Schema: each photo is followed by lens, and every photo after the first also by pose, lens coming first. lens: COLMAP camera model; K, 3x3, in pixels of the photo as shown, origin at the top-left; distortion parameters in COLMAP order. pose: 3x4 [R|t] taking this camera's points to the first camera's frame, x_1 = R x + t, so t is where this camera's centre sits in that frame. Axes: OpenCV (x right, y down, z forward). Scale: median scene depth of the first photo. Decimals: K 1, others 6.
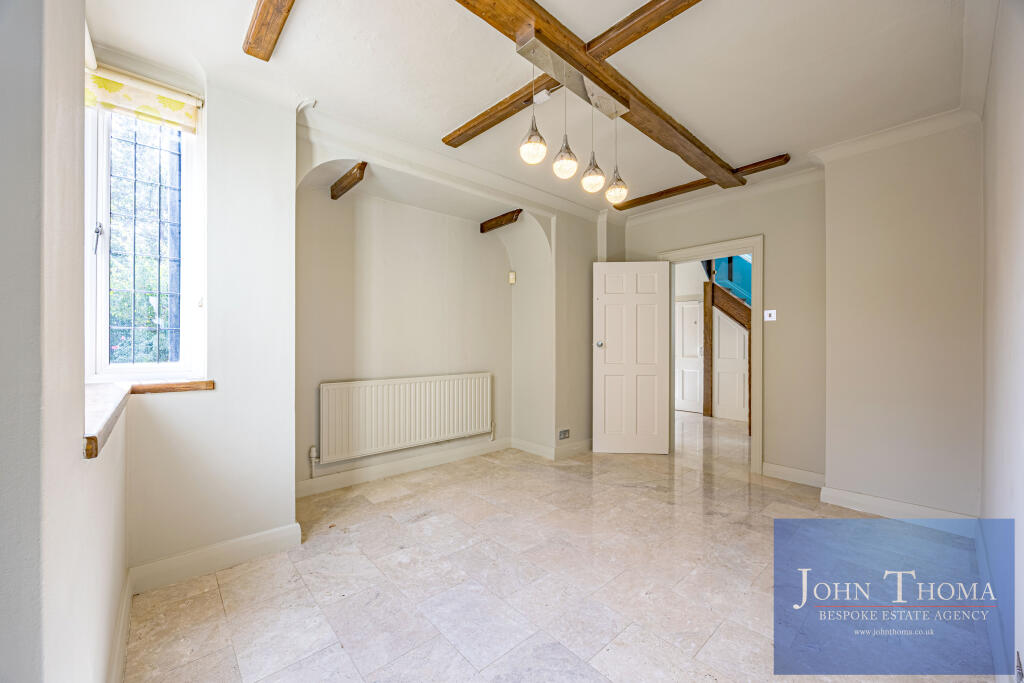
lens RADIAL K [[394.8, 0, 511.6], [0, 394.8, 341.5], [0, 0, 1]] dist [-0.002983, -0.000097]
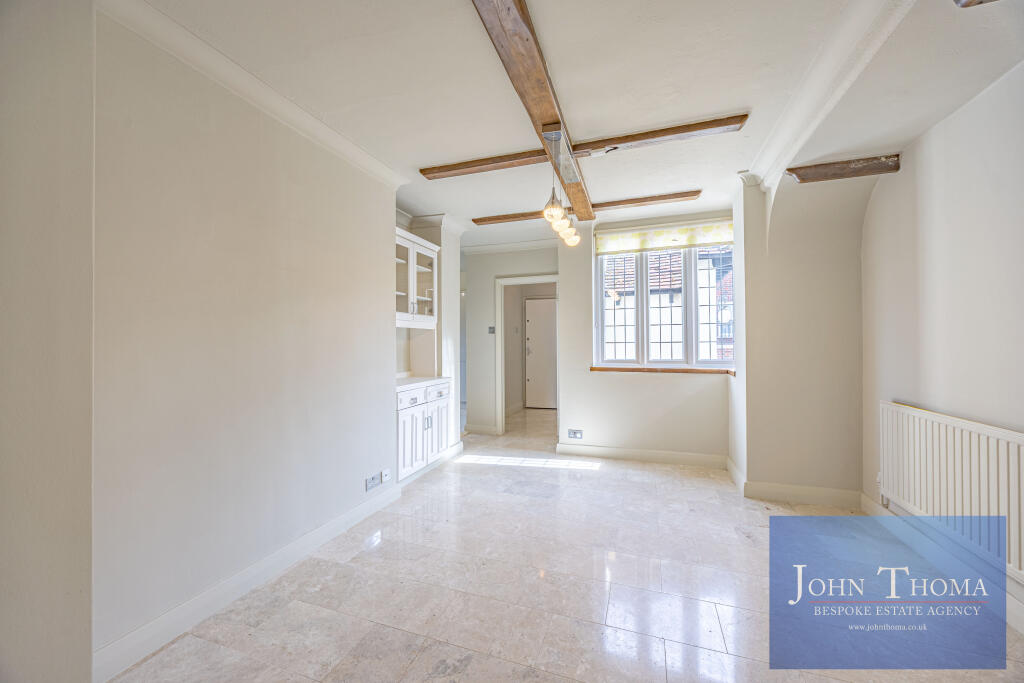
lens RADIAL K [[394.8, 0, 511.0], [0, 394.8, 343.2], [0, 0, 1]] dist [-0.002983, -0.000097]
pose [[-0.877031, -0.002362, -0.480428, 0.914809], [0.001333, 0.999972, -0.007349, -0.019253], [0.480432, -0.007086, -0.877003, 1.951834]]
